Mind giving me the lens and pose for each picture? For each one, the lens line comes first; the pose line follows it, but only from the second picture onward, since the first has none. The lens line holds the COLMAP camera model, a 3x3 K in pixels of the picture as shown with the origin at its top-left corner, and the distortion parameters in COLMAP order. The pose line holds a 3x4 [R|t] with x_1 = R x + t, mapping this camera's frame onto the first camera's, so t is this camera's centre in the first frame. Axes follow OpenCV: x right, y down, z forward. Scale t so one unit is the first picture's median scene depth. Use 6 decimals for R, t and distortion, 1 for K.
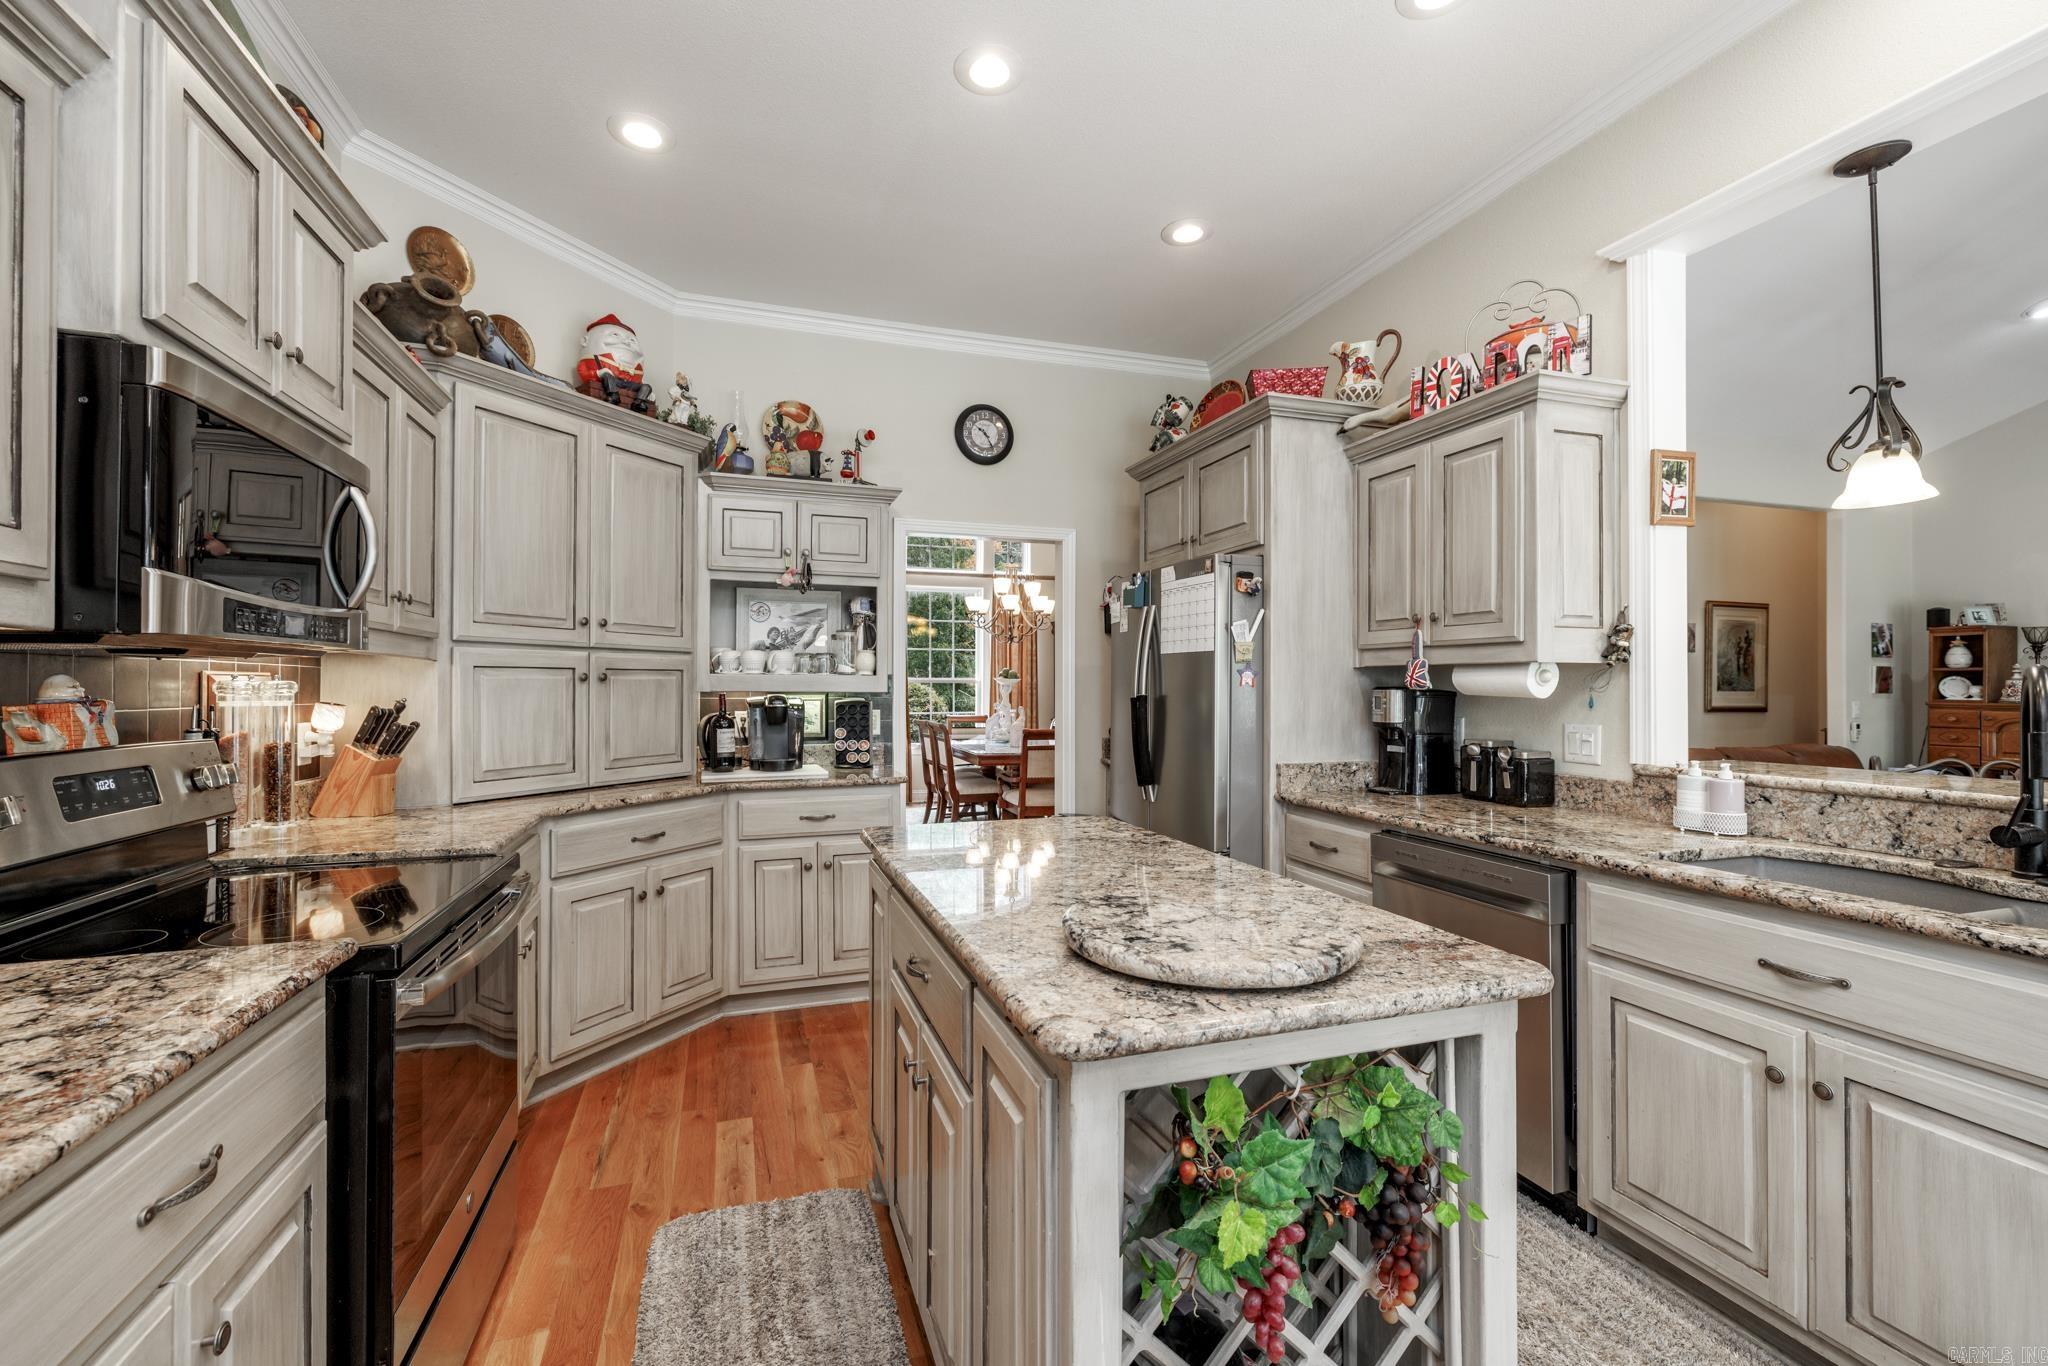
lens RADIAL K [[866.1, 0, 1021.8], [0, 866.1, 683.1], [0, 0, 1]] dist [-0.000638, 0.000372]
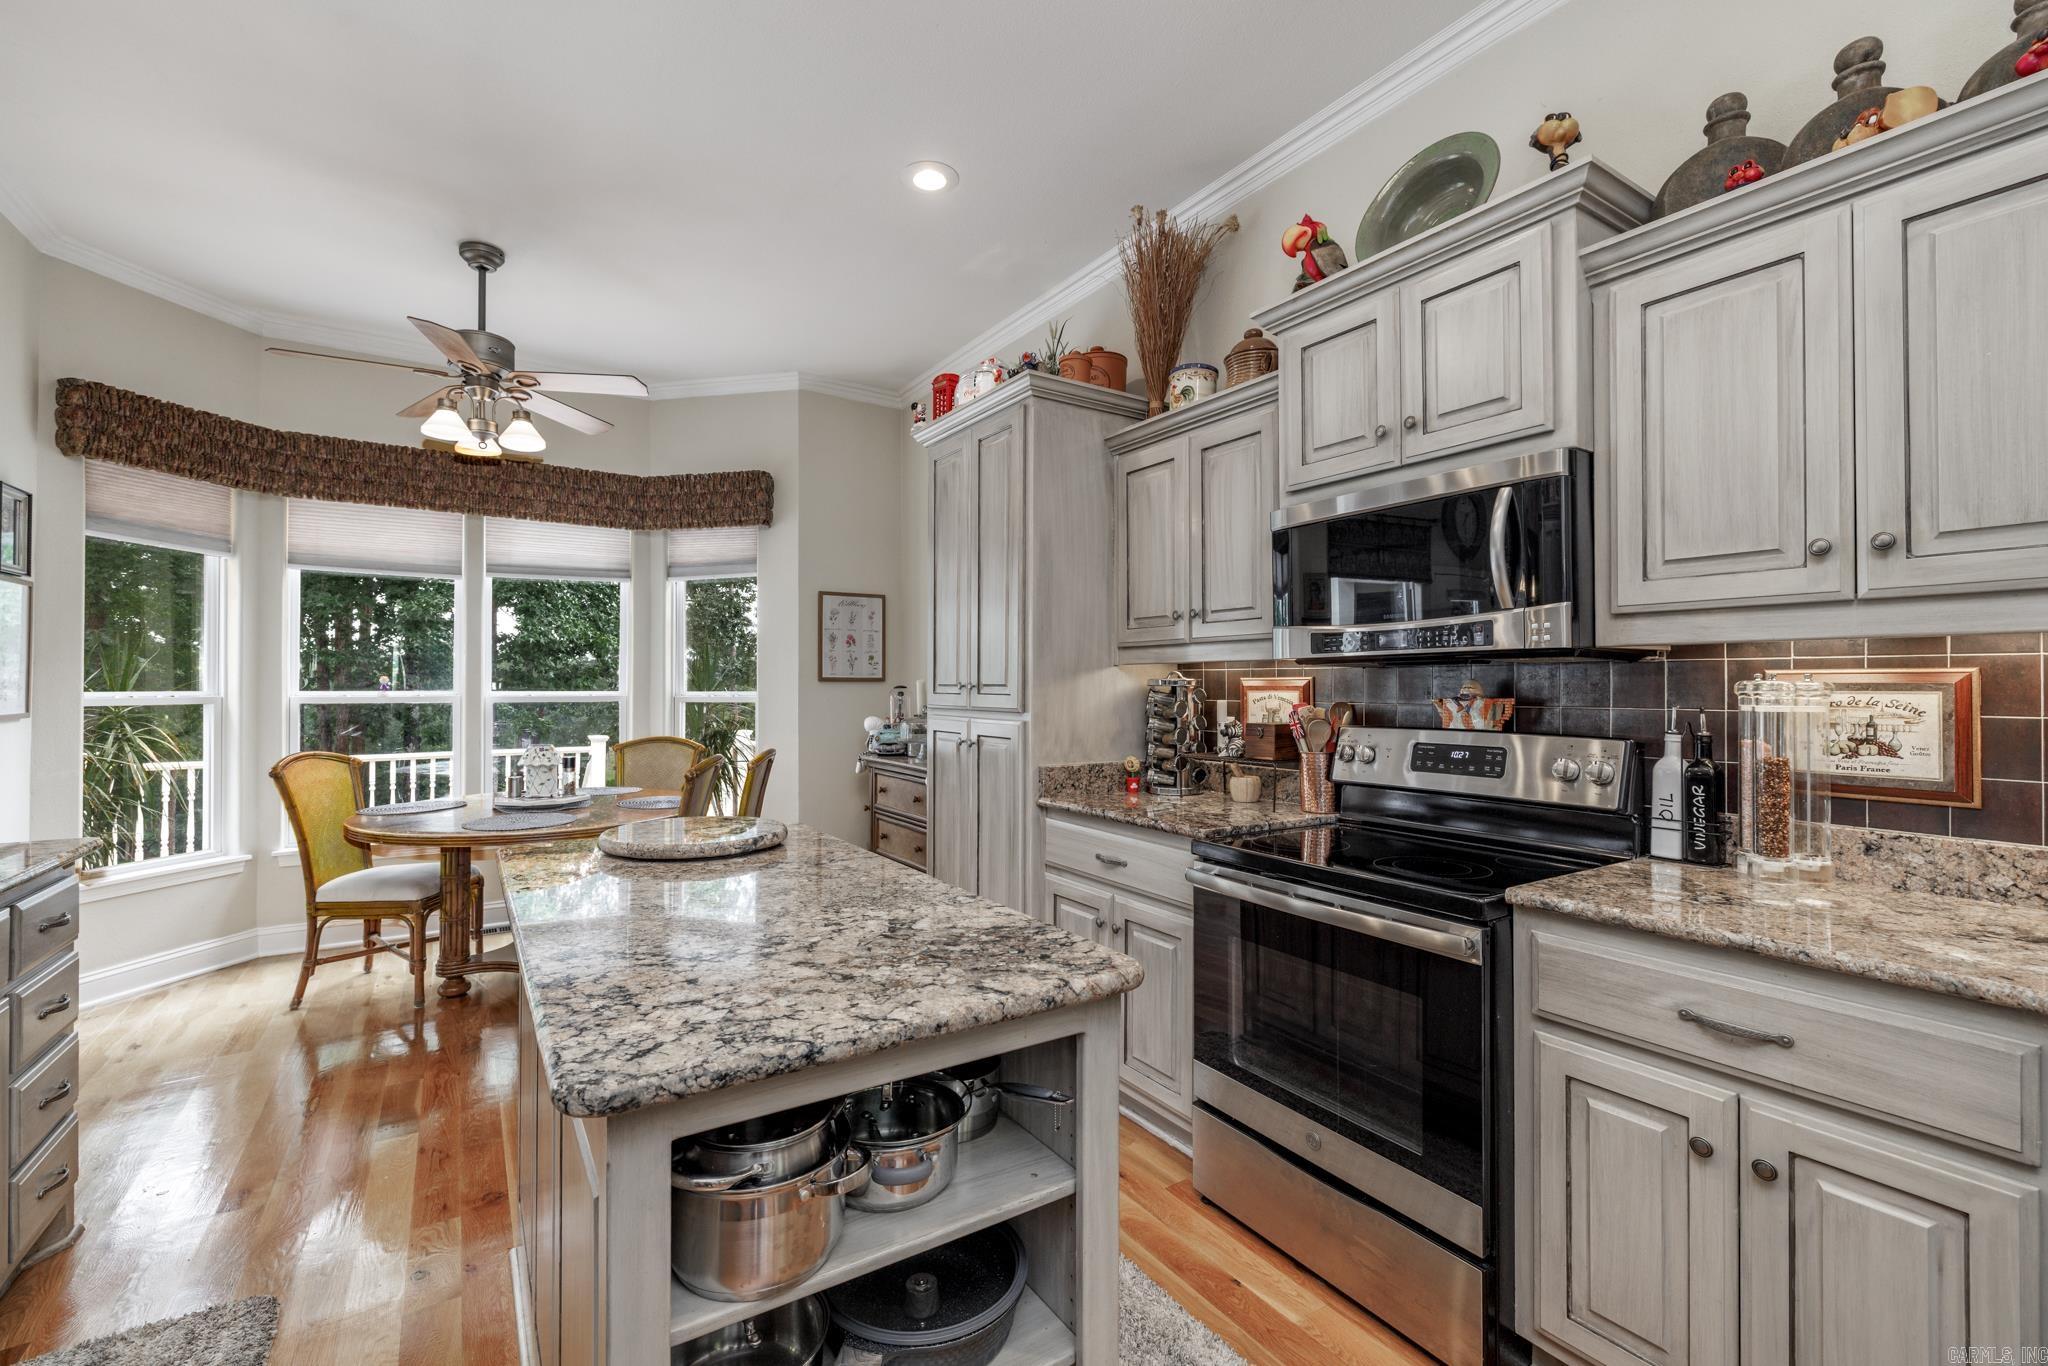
lens RADIAL K [[866.1, 0, 1014.0], [0, 866.1, 688.0], [0, 0, 1]] dist [-0.000638, 0.000372]
pose [[-0.966733, 0.001304, -0.255785, 0.018868], [0.001920, 0.999996, -0.002159, 0.002621], [0.255781, -0.002579, -0.966731, 0.944437]]
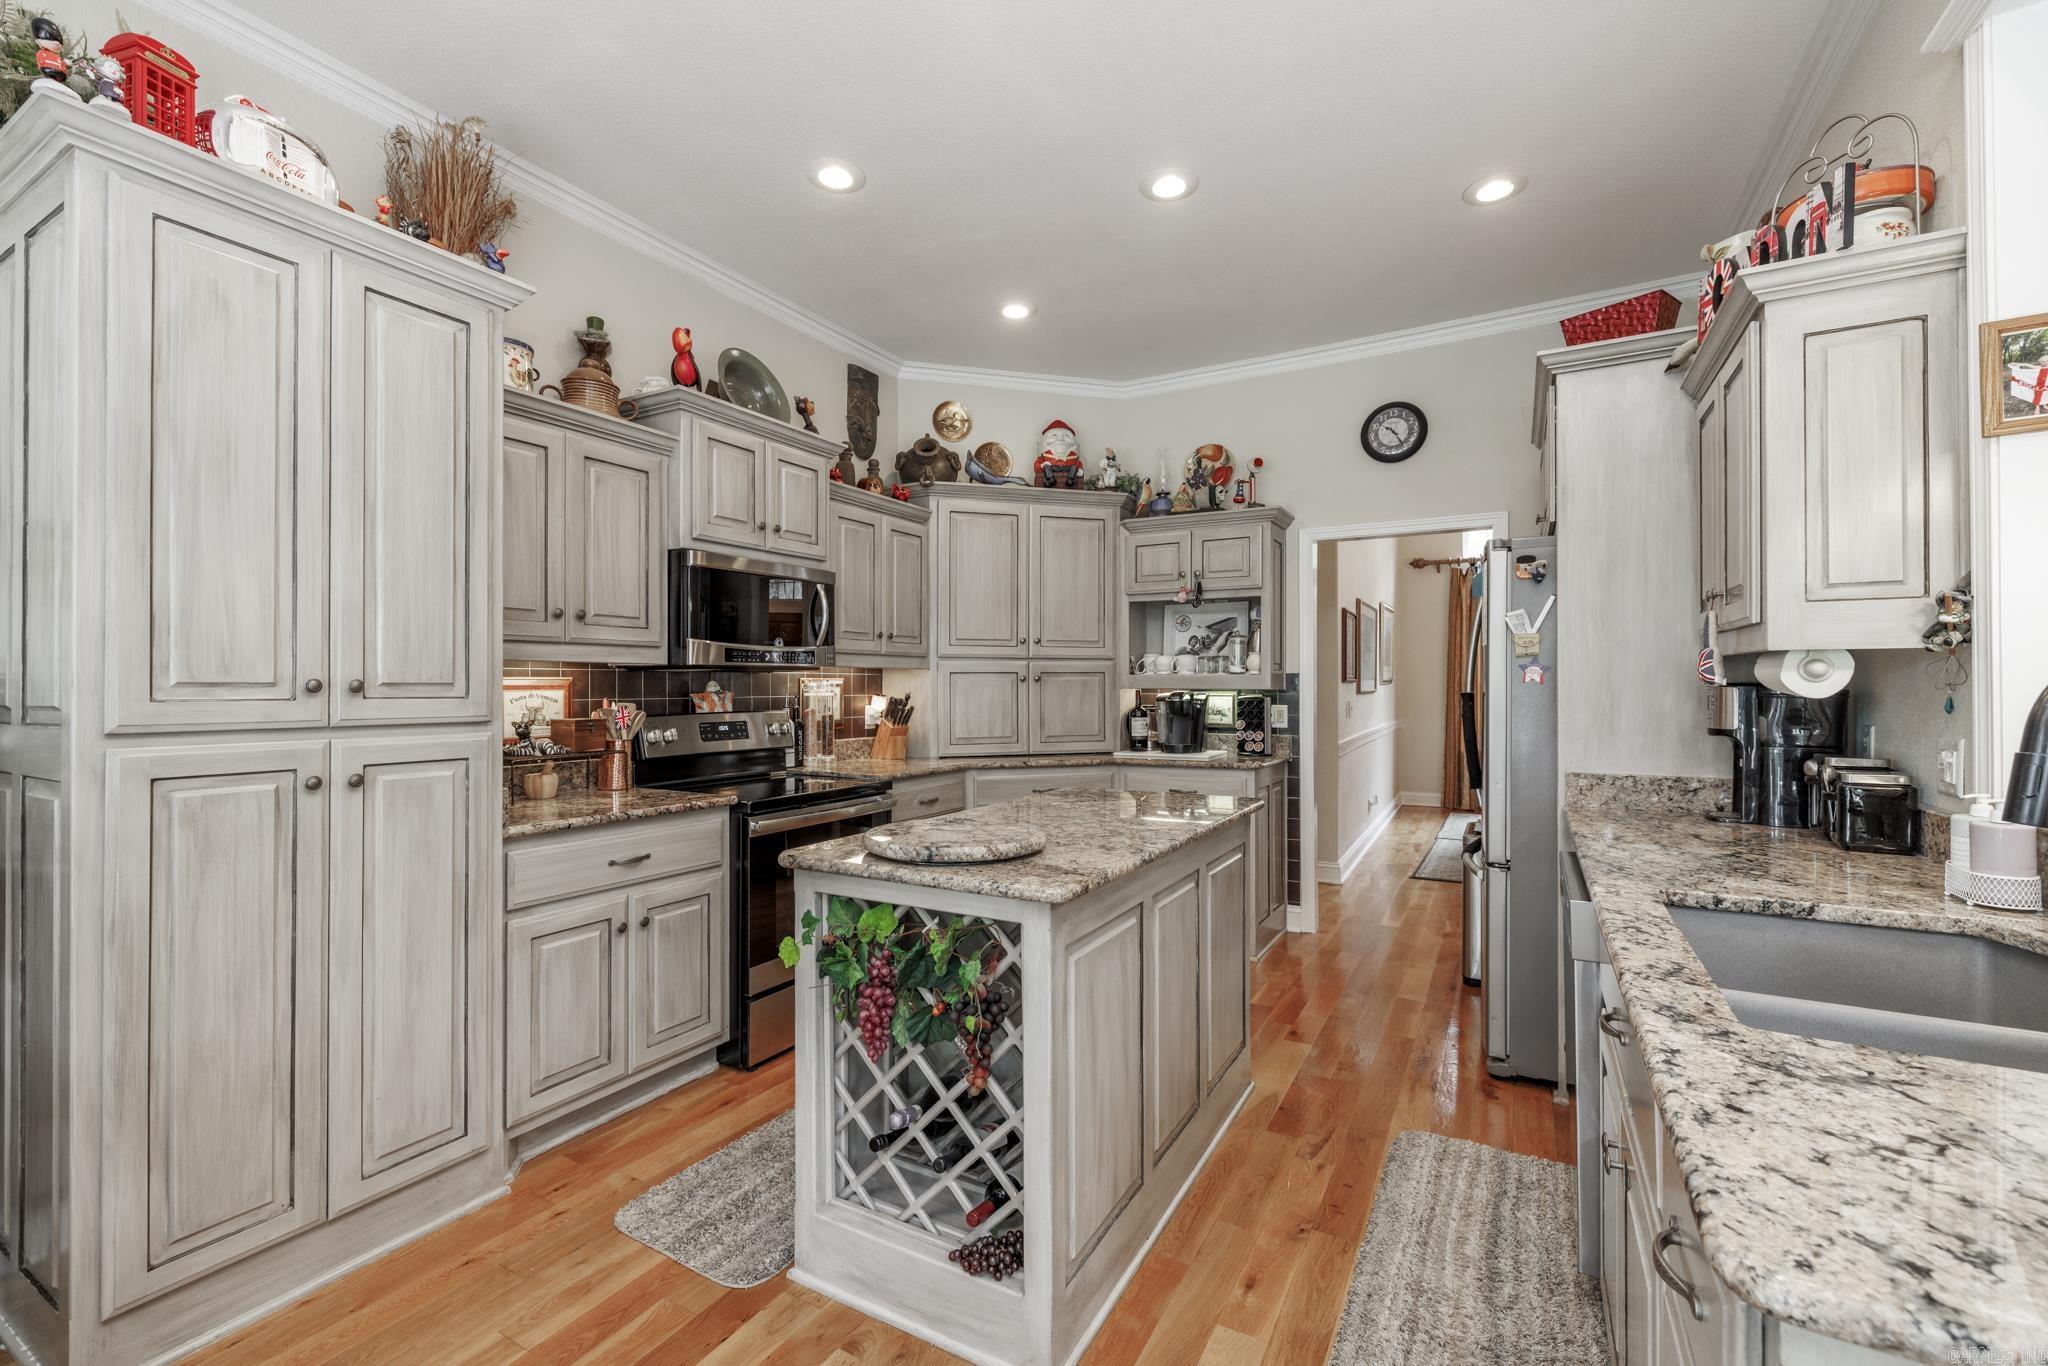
lens RADIAL K [[866.1, 0, 1021.1], [0, 866.1, 679.0], [0, 0, 1]] dist [-0.000638, 0.000372]
pose [[0.673113, -0.007214, -0.739505, 0.517936], [0.006364, 0.999972, -0.003962, -0.000440], [0.739512, -0.002040, 0.673140, 0.007226]]
